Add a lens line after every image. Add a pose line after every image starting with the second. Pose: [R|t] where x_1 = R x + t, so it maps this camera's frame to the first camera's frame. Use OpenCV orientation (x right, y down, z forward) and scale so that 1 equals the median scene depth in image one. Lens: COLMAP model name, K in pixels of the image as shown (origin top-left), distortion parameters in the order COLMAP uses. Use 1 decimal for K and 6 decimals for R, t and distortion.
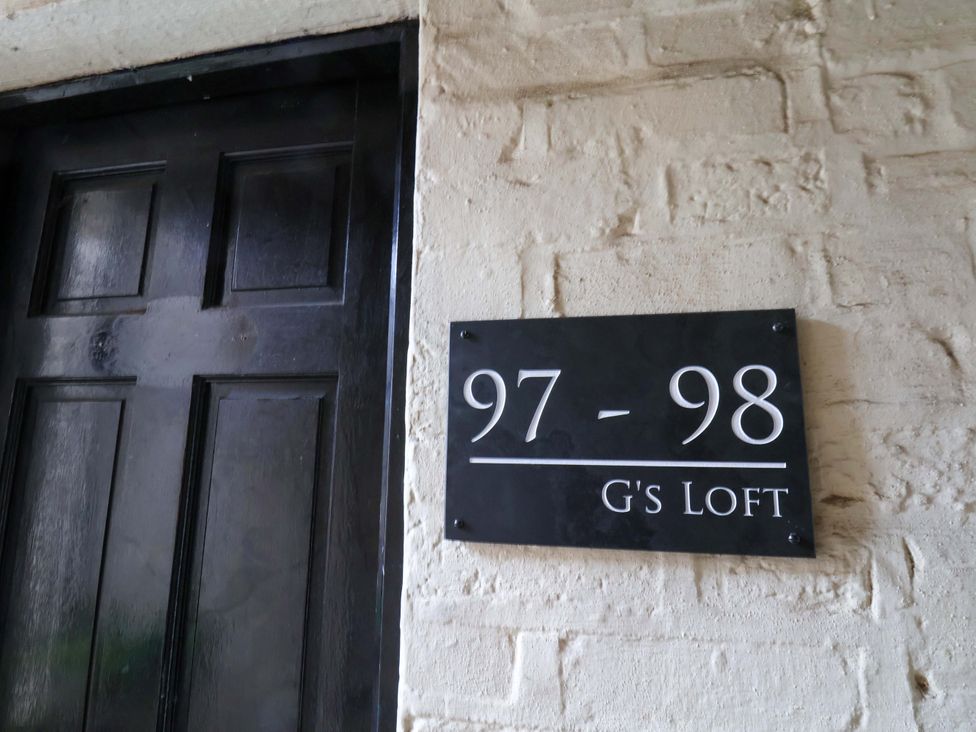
lens RADIAL K [[545.9, 0, 488.0], [0, 545.9, 366.0], [0, 0, 1]] dist [-0.001468, -0.001782]
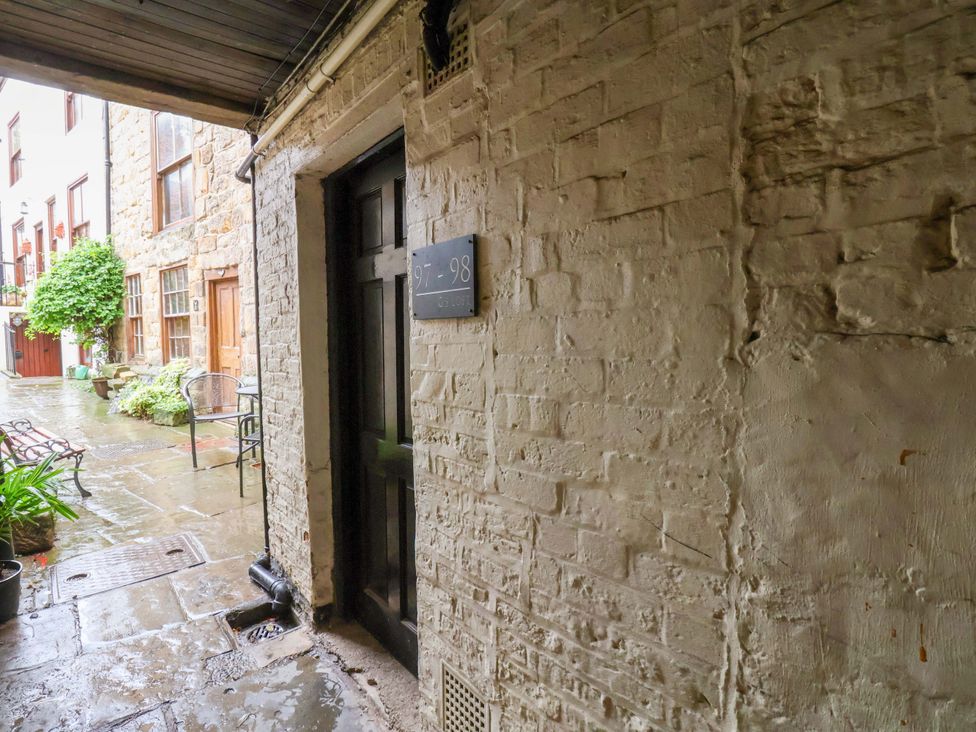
lens RADIAL K [[512.0, 0, 491.6], [0, 512.0, 370.9], [0, 0, 1]] dist [0.000491, -0.013954]
pose [[0.768959, 0.022838, -0.638891, 2.287389], [0.128633, 0.973396, 0.189616, 0.096331], [0.626224, -0.227989, 0.745563, -1.086345]]
